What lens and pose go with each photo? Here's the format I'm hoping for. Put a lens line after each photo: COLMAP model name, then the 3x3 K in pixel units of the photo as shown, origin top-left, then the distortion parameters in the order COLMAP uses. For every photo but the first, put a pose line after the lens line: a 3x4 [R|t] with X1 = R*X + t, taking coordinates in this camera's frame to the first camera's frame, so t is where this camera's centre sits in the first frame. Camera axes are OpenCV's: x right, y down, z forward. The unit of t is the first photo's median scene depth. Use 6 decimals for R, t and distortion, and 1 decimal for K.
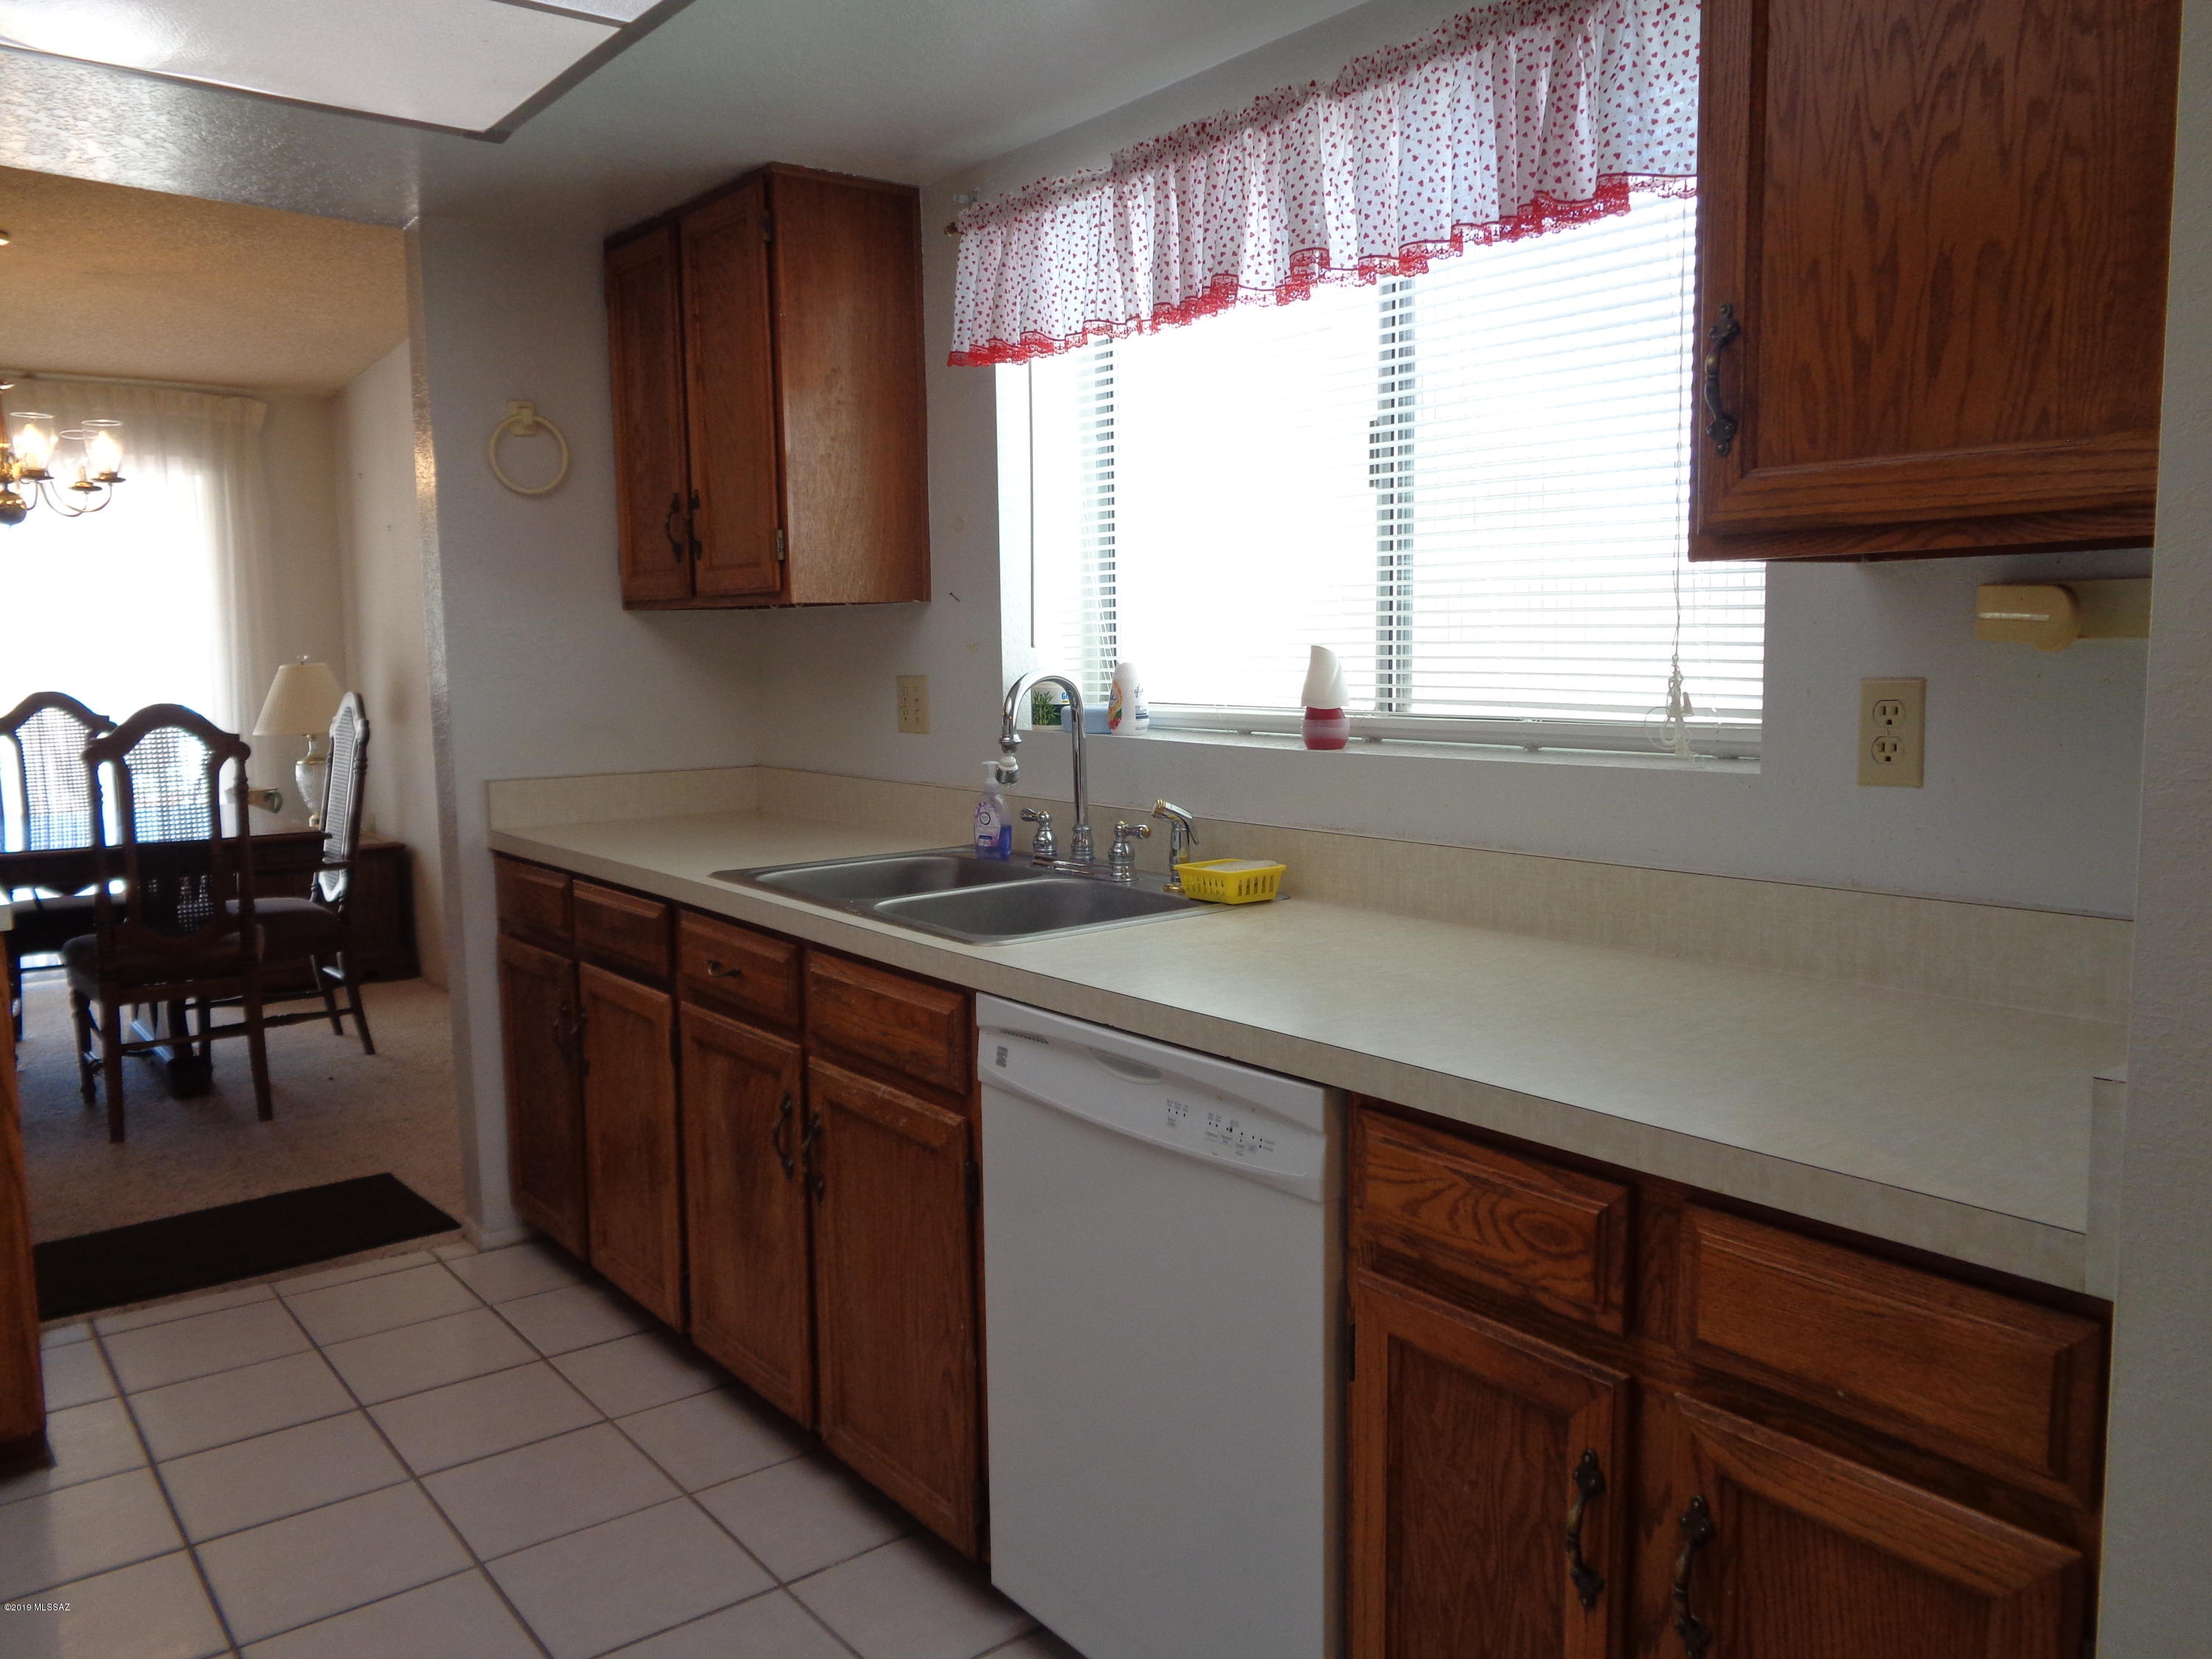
lens RADIAL K [[1676.2, 0, 1106.0], [0, 1676.2, 829.5], [0, 0, 1]] dist [0.019859, -0.003504]
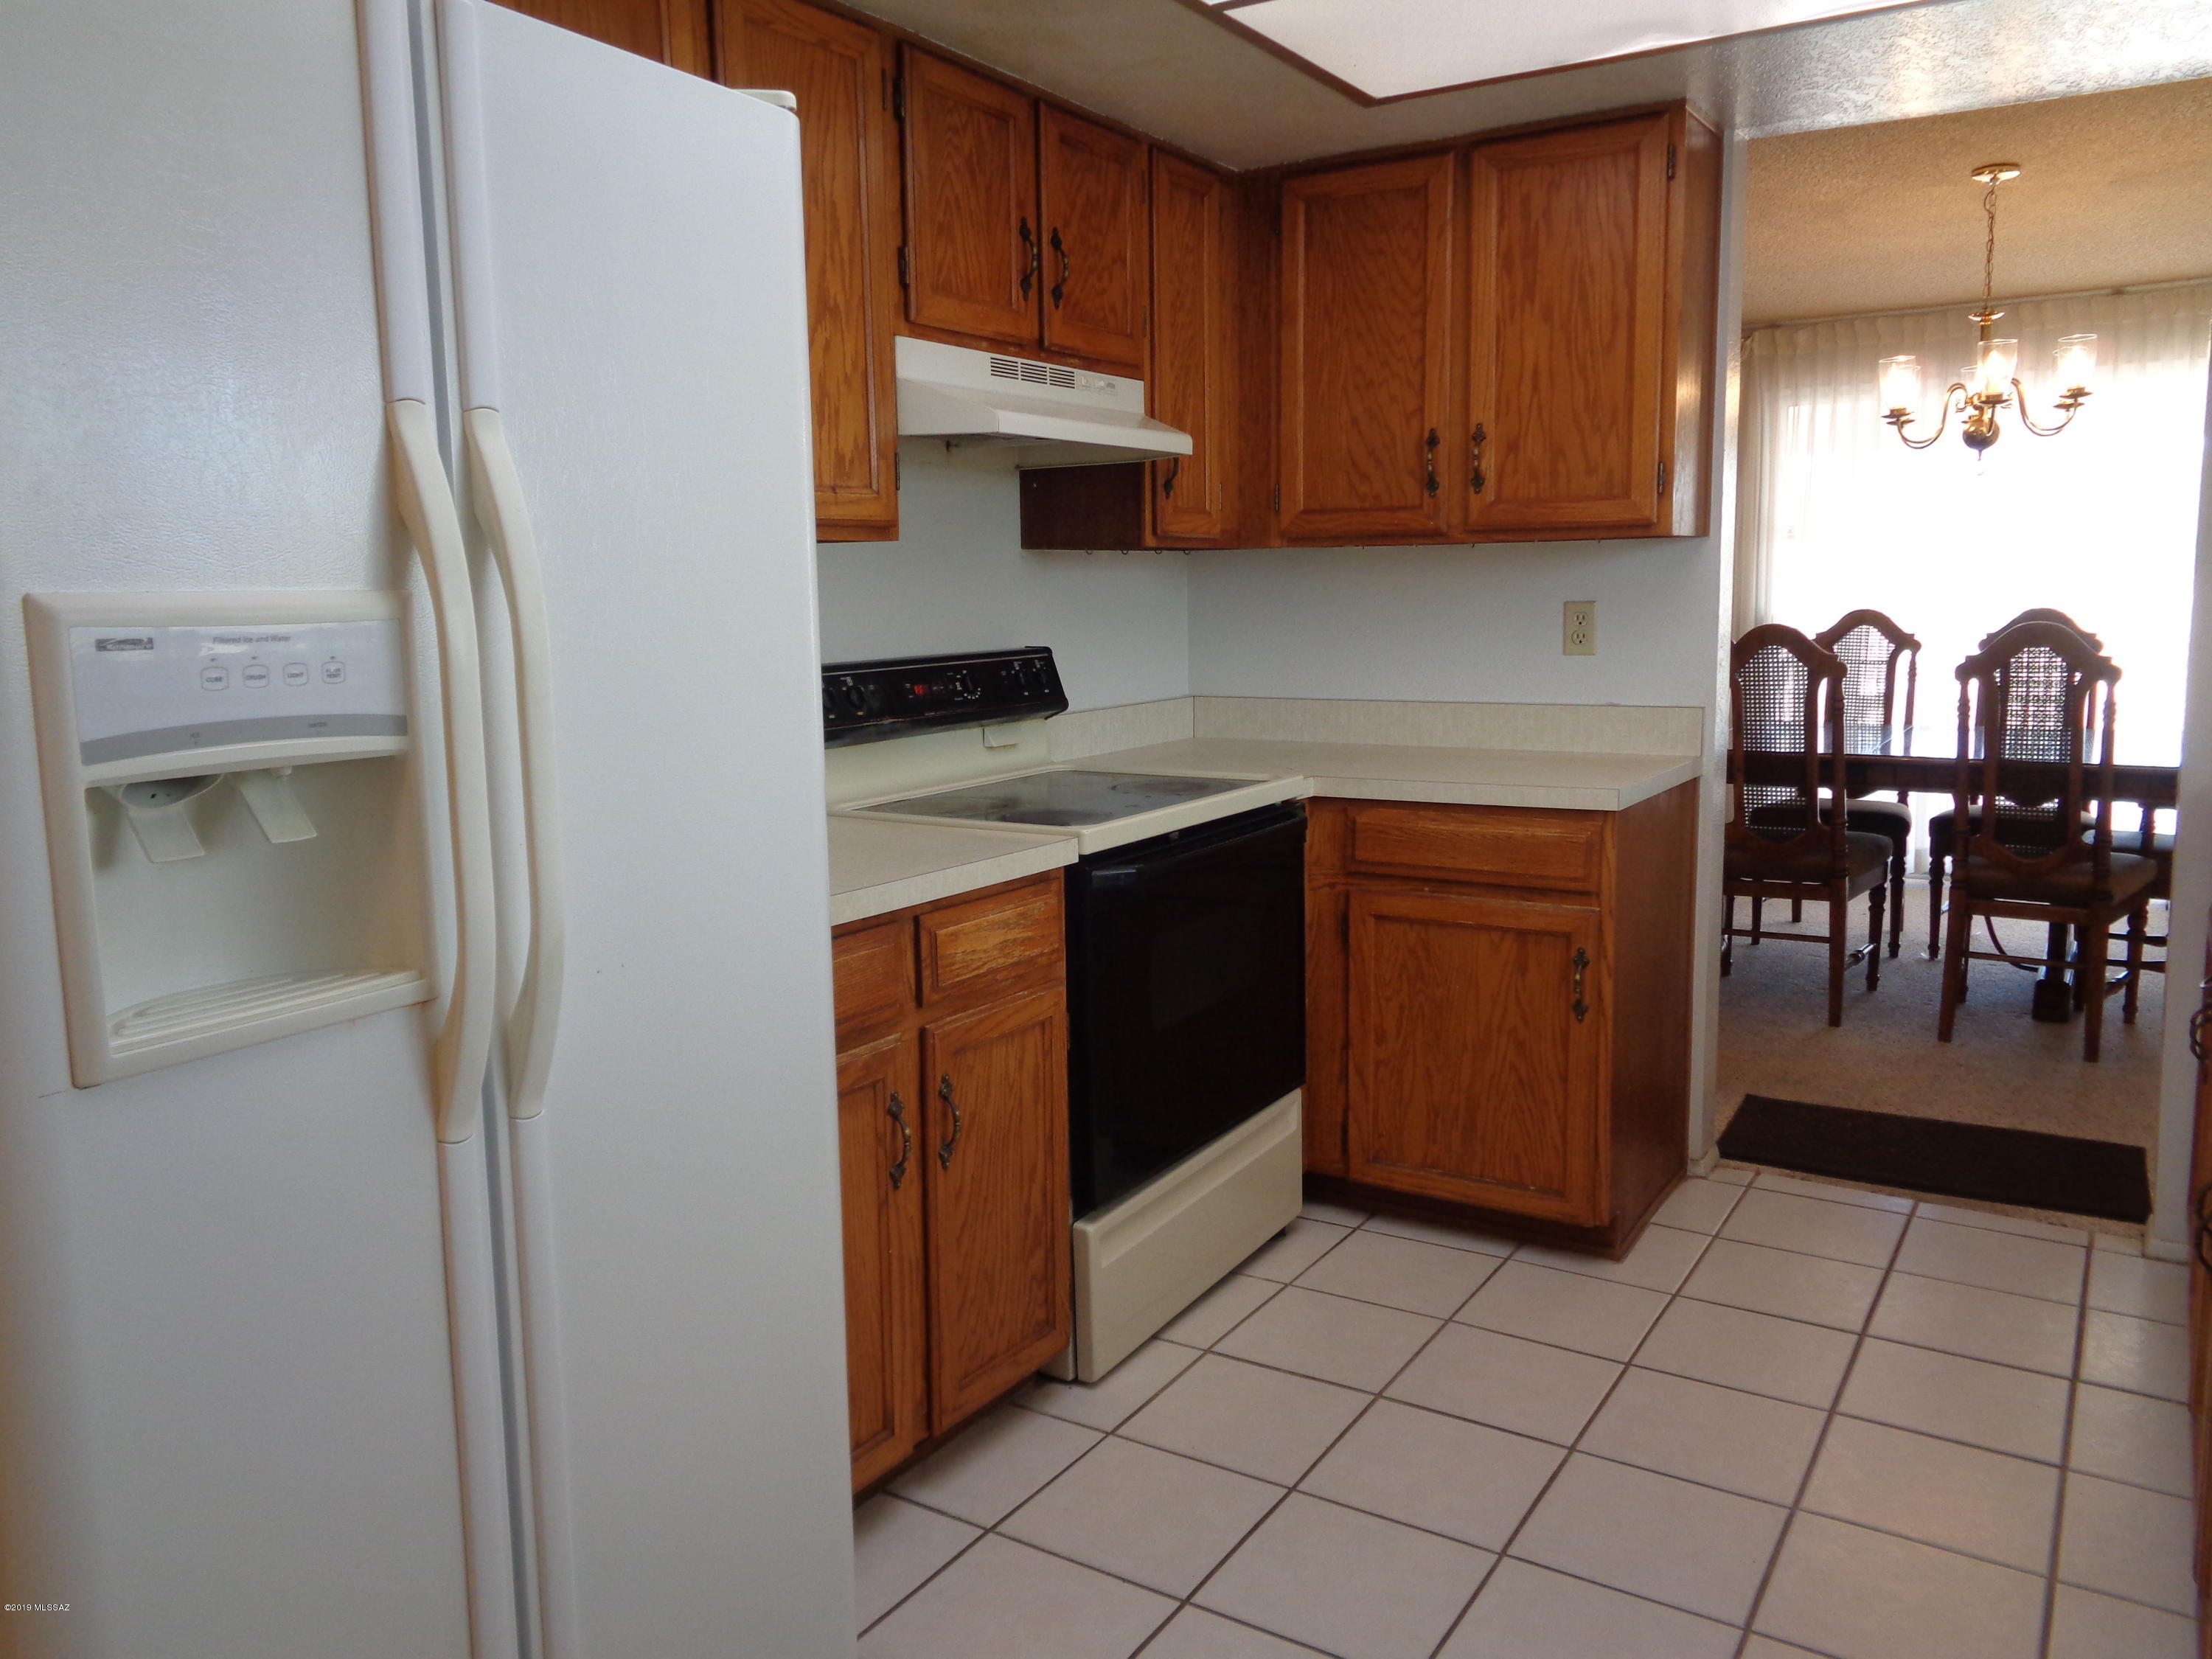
lens RADIAL K [[1665.6, 0, 1106.0], [0, 1665.6, 829.5], [0, 0, 1]] dist [0.016380, 0.001367]
pose [[0.346034, 0.138303, -0.927973, 0.266422], [-0.089904, 0.989412, 0.113935, -0.024672], [0.933905, 0.044003, 0.354804, 0.205224]]
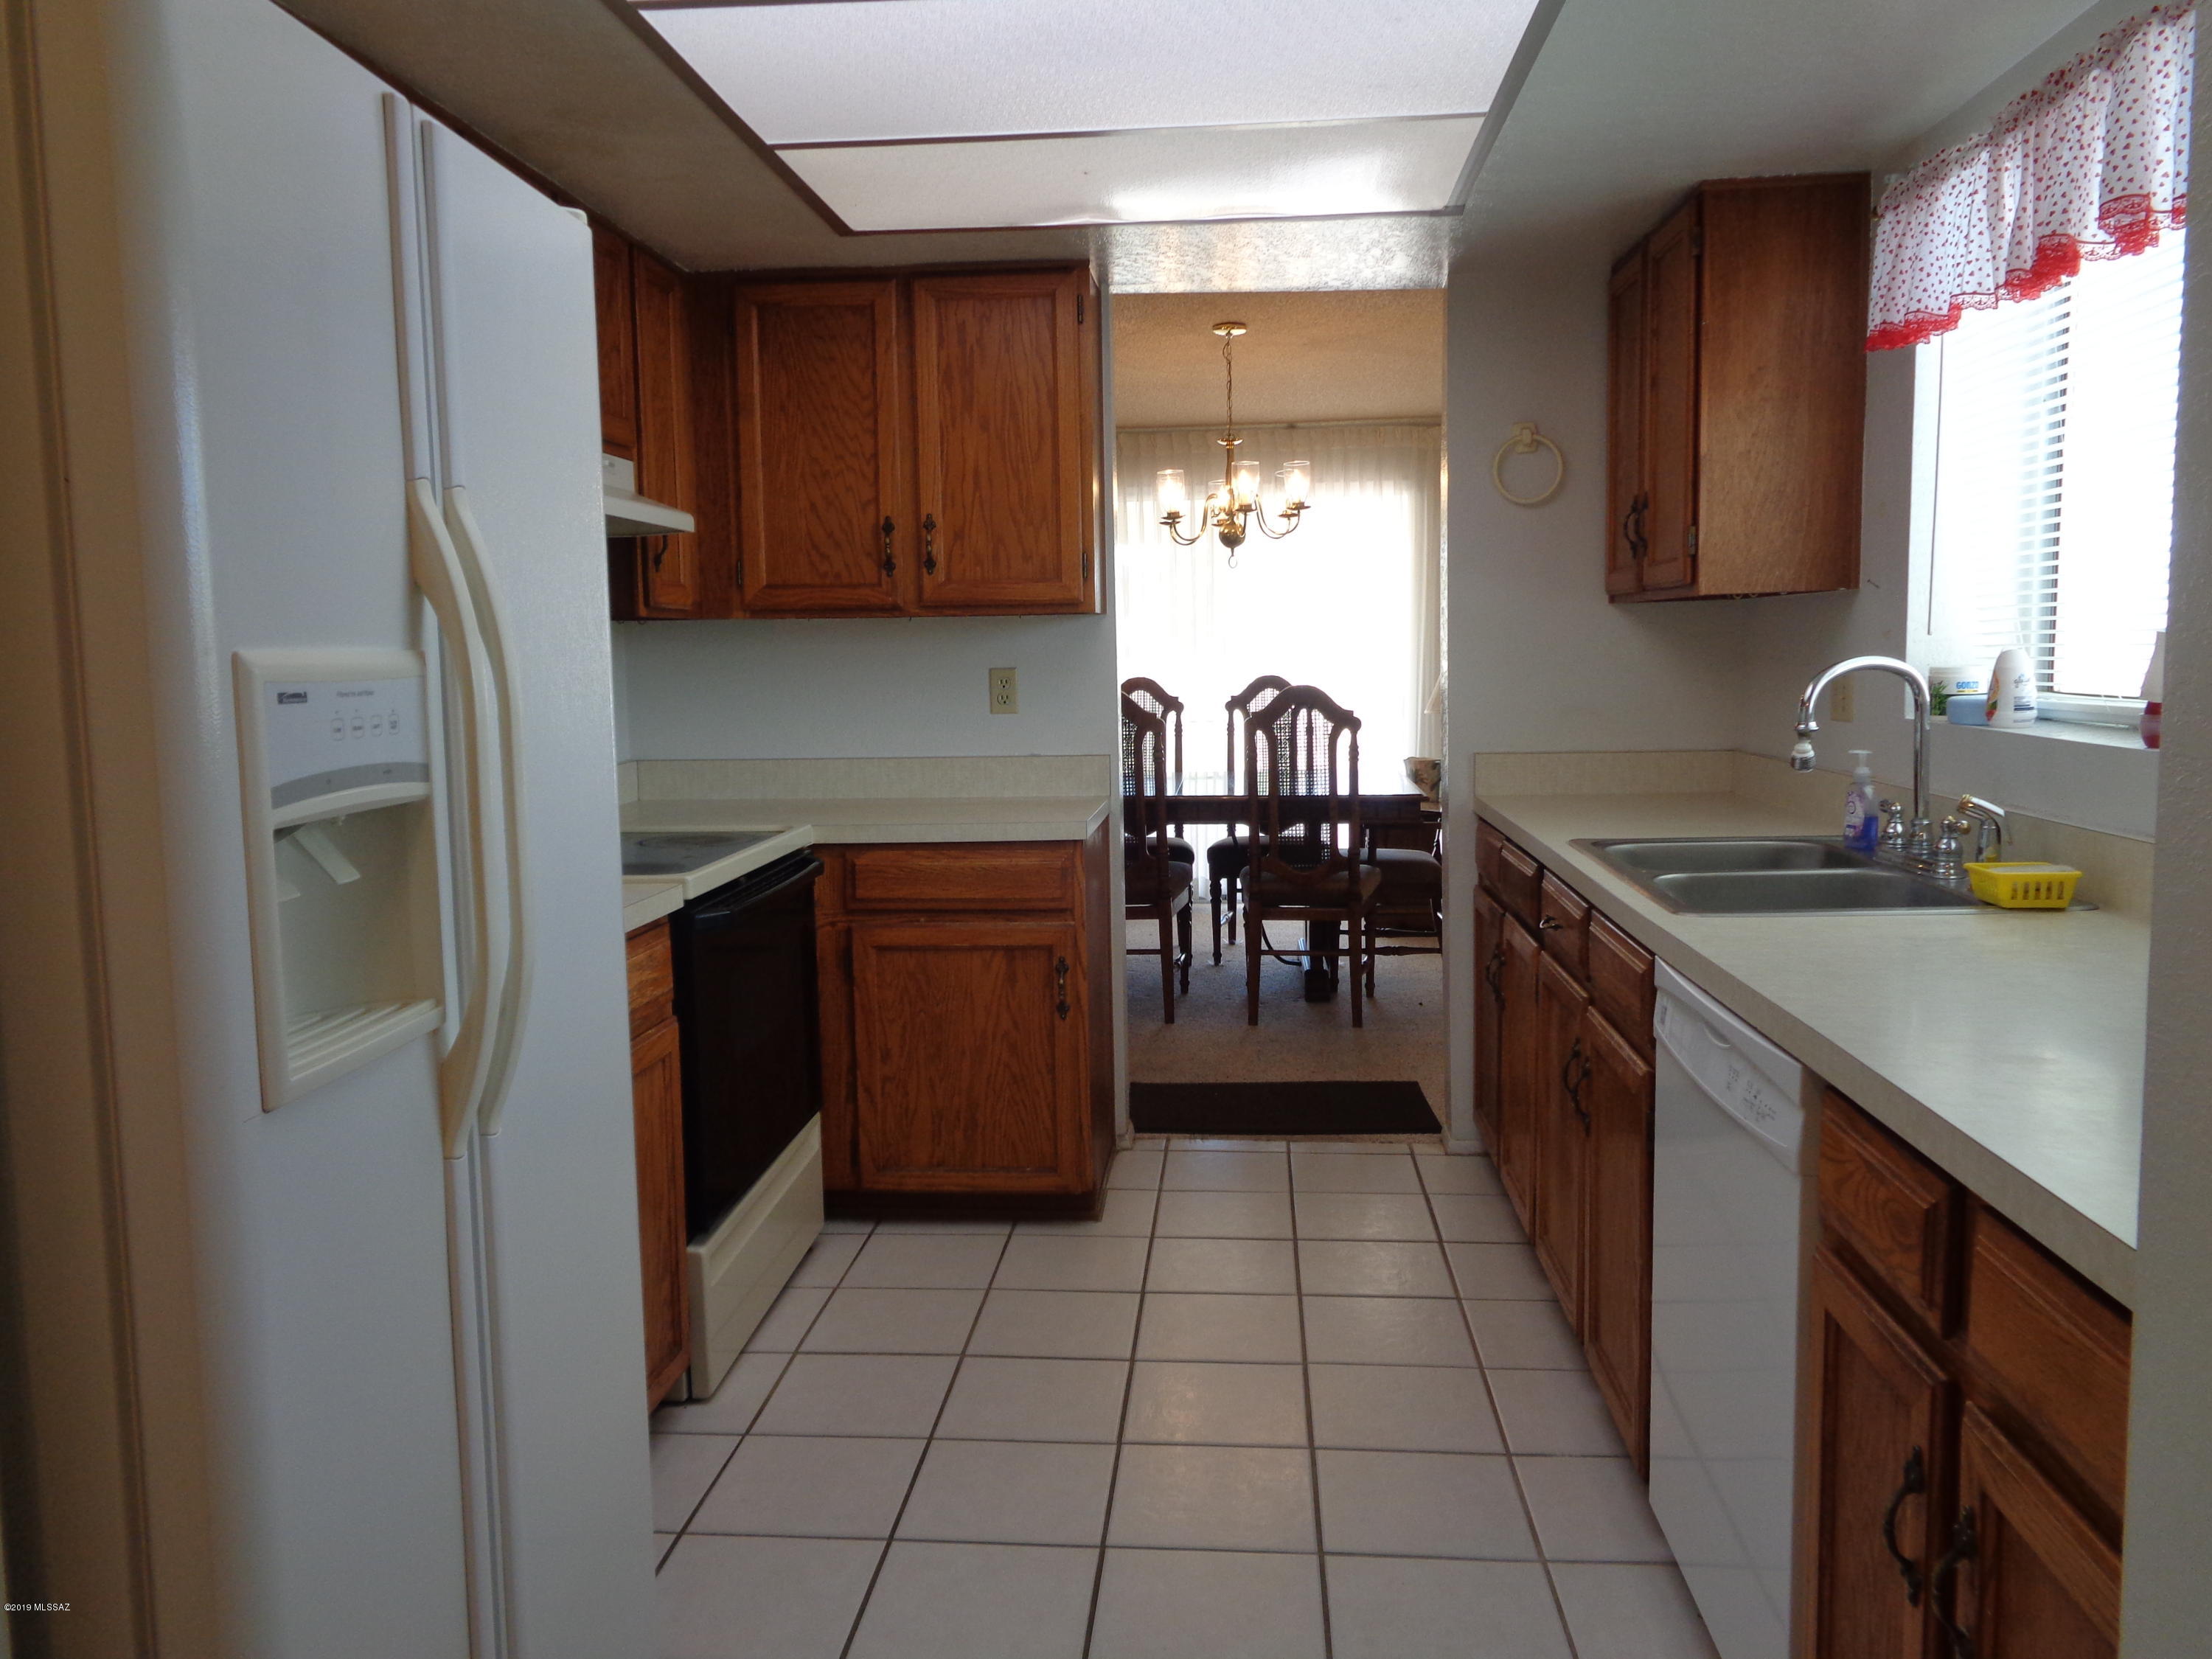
lens RADIAL K [[1665.6, 0, 1106.0], [0, 1665.6, 829.5], [0, 0, 1]] dist [0.016380, 0.001367]
pose [[0.737661, 0.070445, -0.671486, 0.259479], [-0.064777, 0.997338, 0.033469, 0.001663], [0.672056, 0.018808, 0.740261, -0.029479]]
